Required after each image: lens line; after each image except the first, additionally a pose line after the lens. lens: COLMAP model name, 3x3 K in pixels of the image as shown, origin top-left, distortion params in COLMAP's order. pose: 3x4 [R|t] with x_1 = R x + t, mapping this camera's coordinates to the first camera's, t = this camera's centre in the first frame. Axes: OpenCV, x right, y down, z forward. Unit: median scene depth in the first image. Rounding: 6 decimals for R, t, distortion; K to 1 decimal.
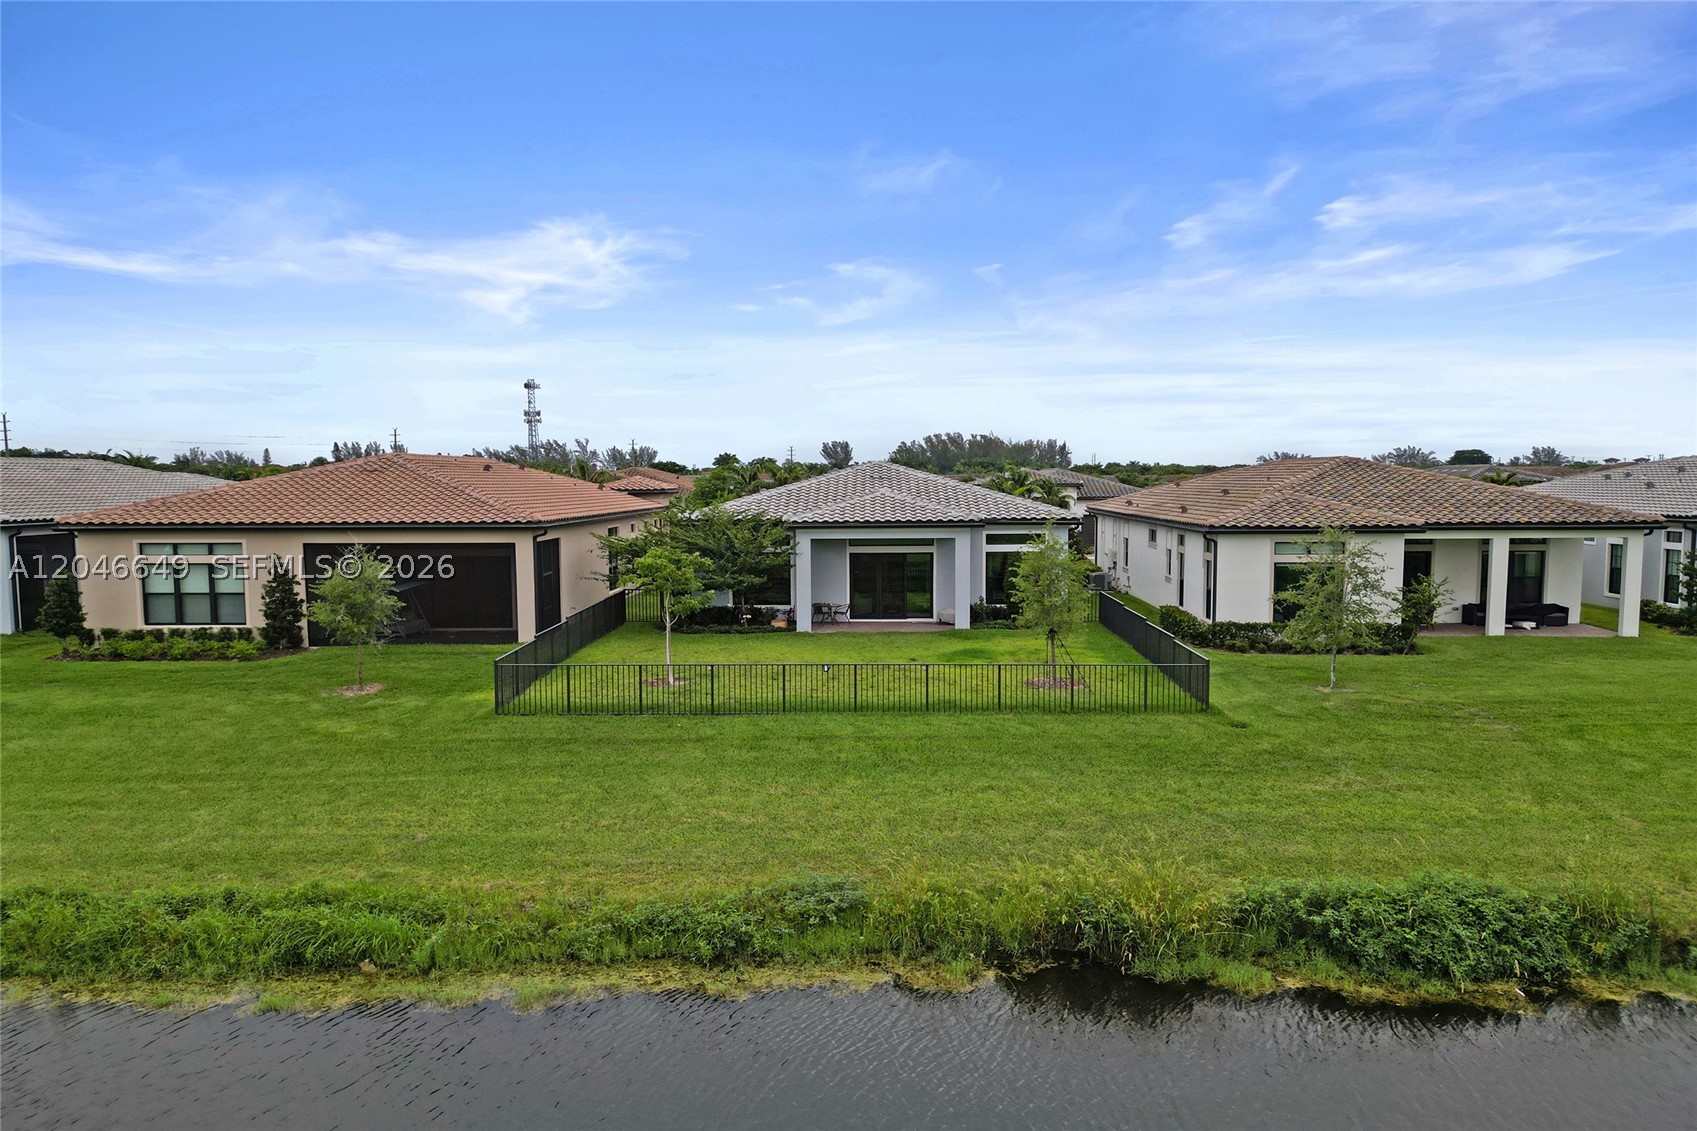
lens RADIAL K [[1225.0, 0, 848.5], [0, 1225.0, 565.5], [0, 0, 1]] dist [0.088616, -0.113597]
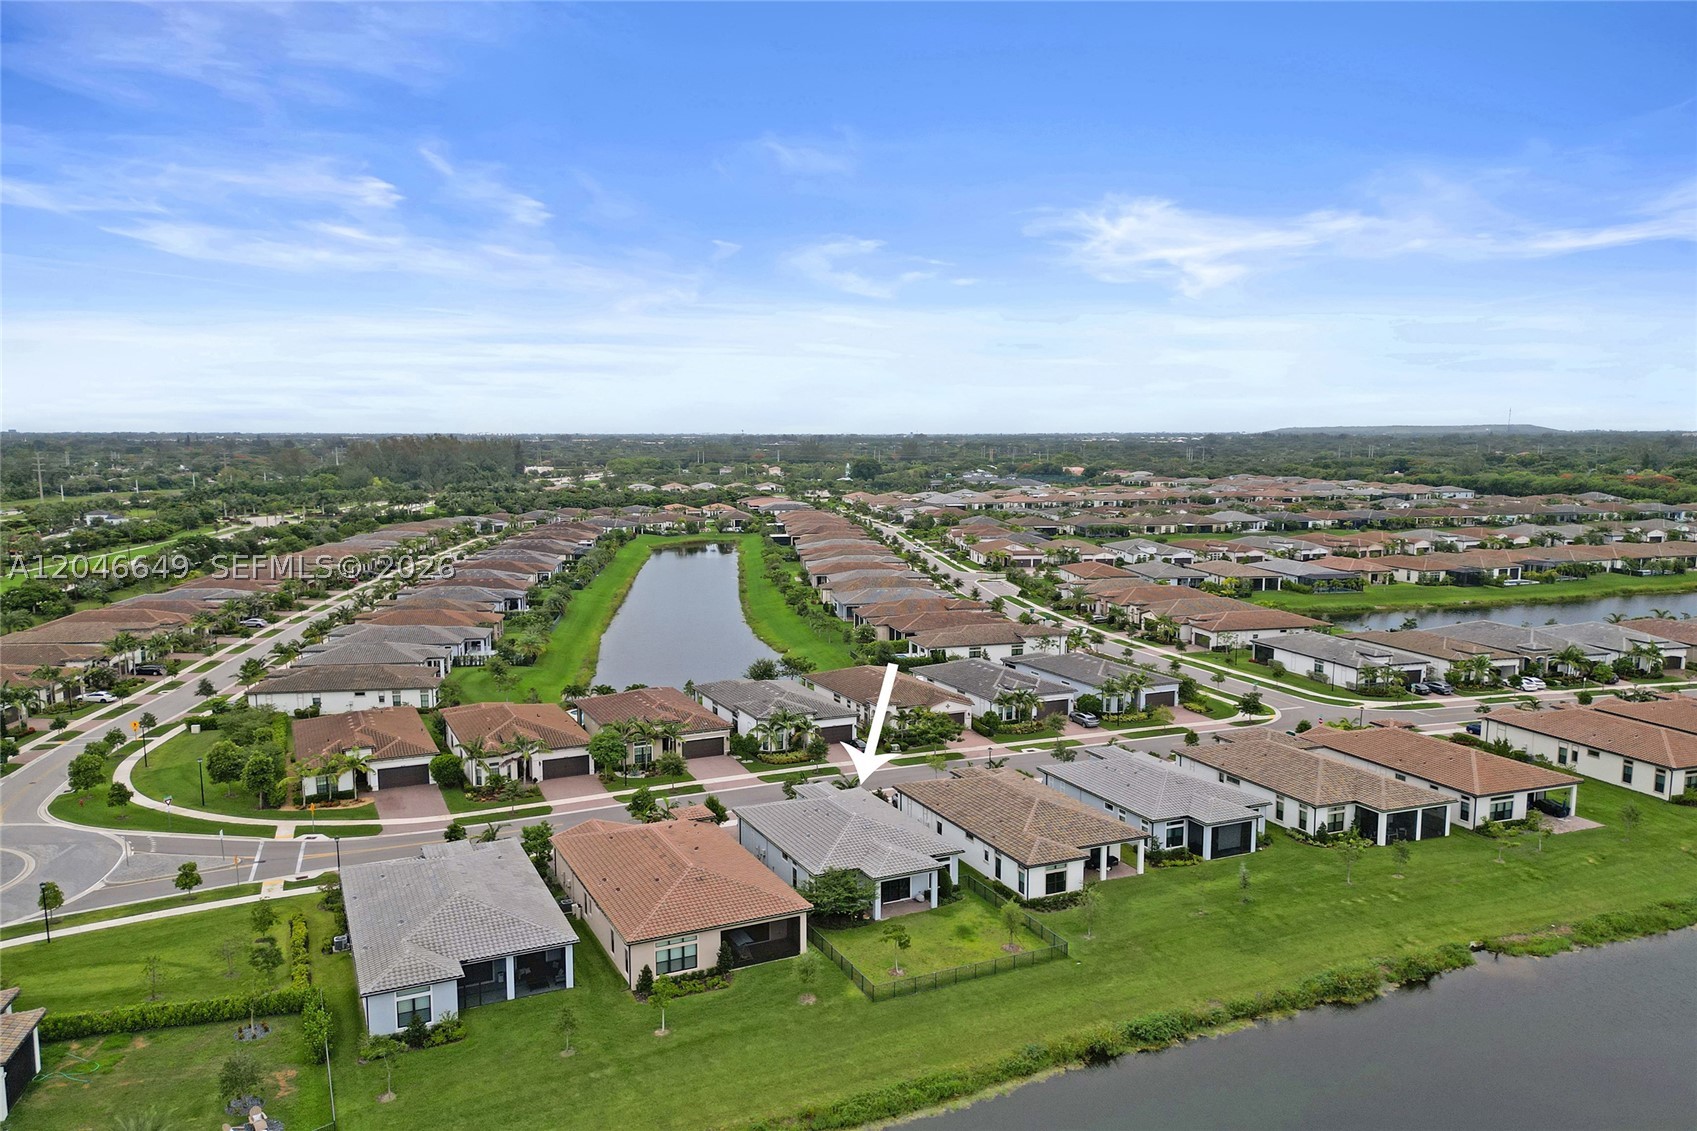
lens RADIAL K [[1225.0, 0, 848.5], [0, 1225.0, 565.5], [0, 0, 1]] dist [0.088616, -0.113597]
pose [[0.886021, -0.046346, 0.461323, -1.282674], [0.029590, 0.998615, 0.043493, -0.820866], [-0.462700, -0.024885, 0.886166, -1.231988]]
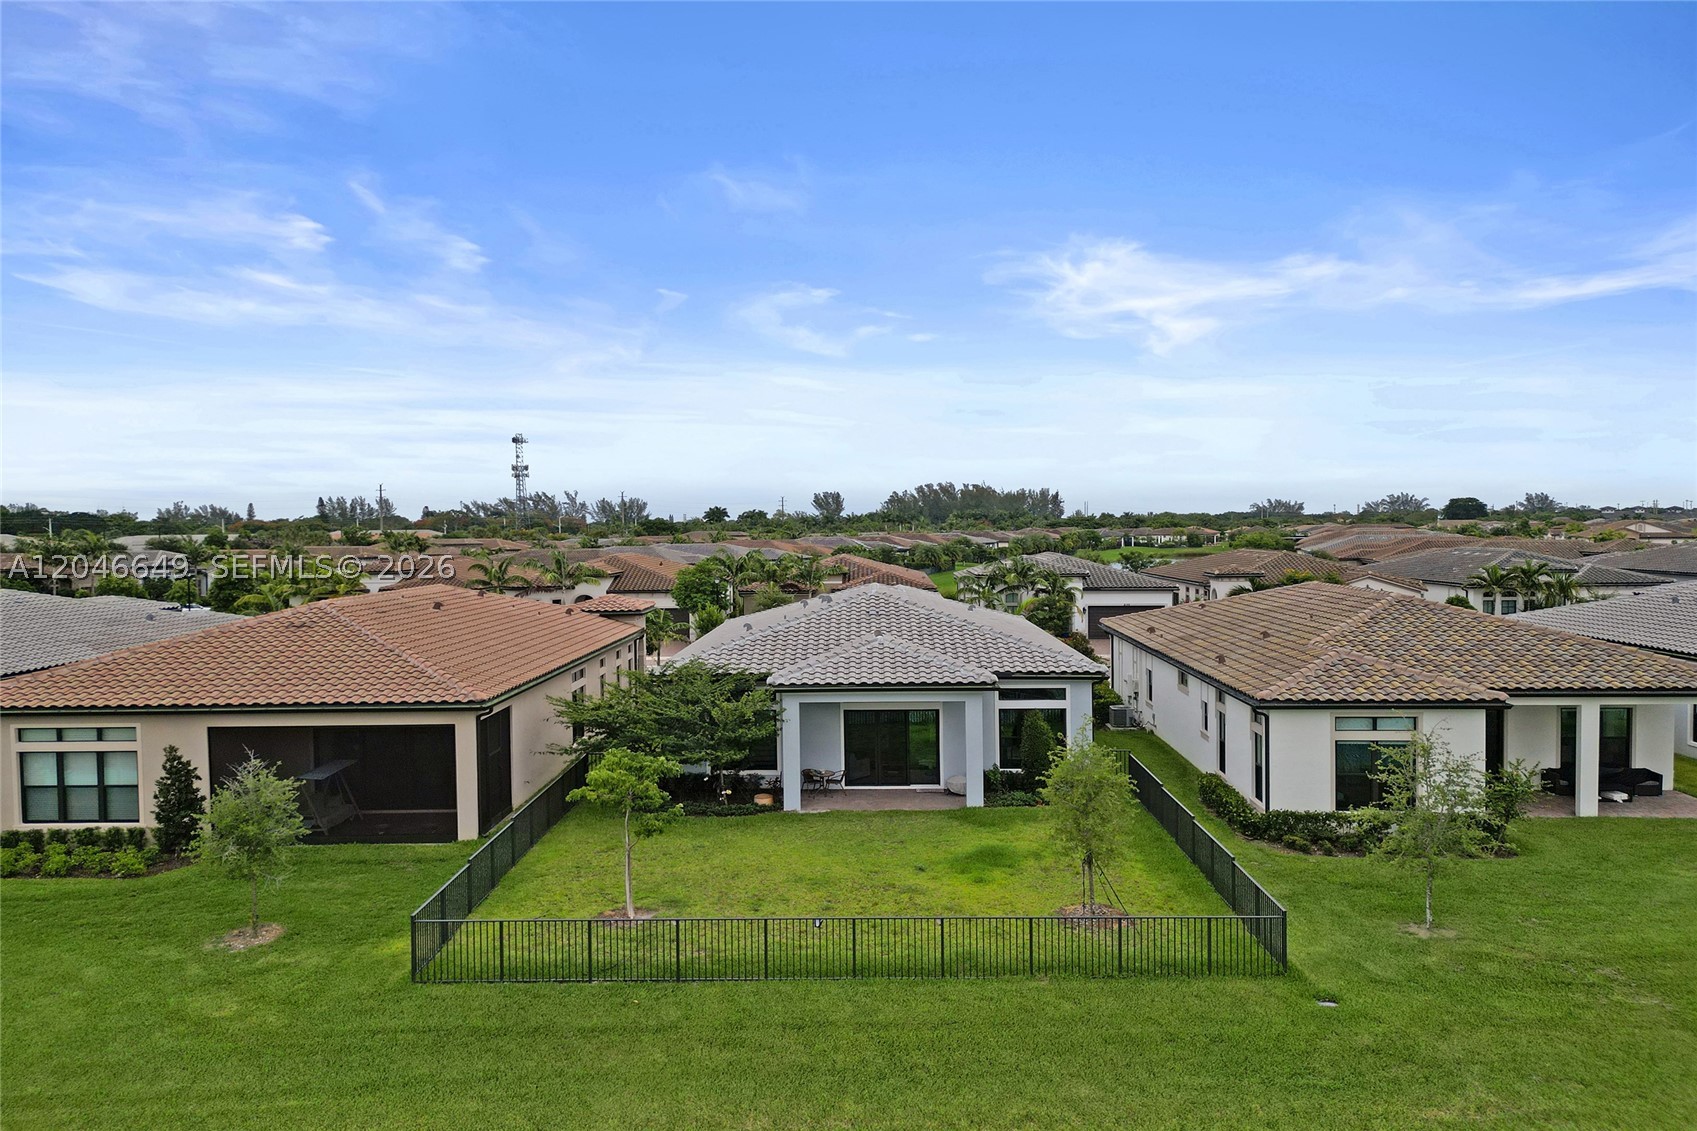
lens RADIAL K [[1233.5, 0, 851.3], [0, 1233.5, 544.5], [0, 0, 1]] dist [0.073412, -0.072013]
pose [[0.999935, -0.006770, 0.009127, -0.001383], [0.007255, 0.998501, -0.054253, -0.092449], [-0.008746, 0.054316, 0.998486, 0.121986]]
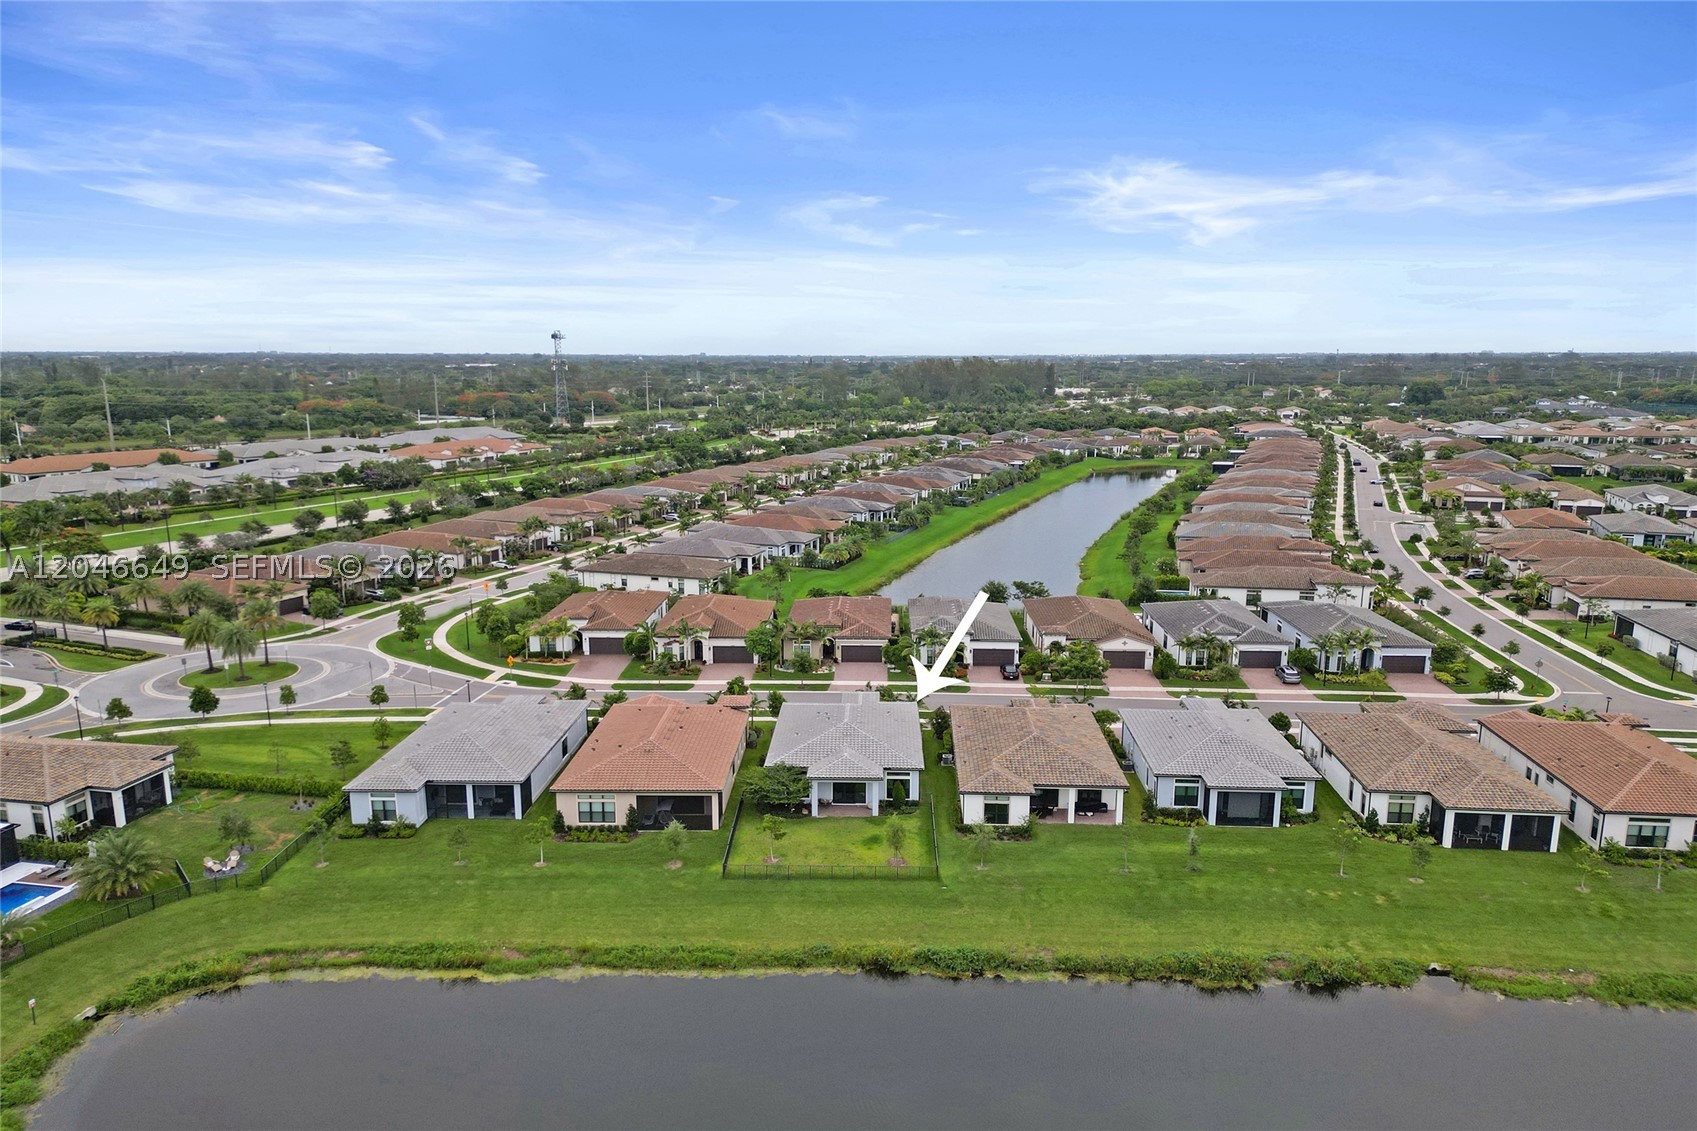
lens RADIAL K [[1225.0, 0, 848.5], [0, 1225.0, 565.5], [0, 0, 1]] dist [0.088616, -0.113597]
pose [[0.999988, 0.004891, 0.000724, 0.033209], [-0.004939, 0.994988, 0.099876, -0.798870], [-0.000232, -0.099879, 0.995000, -1.680322]]
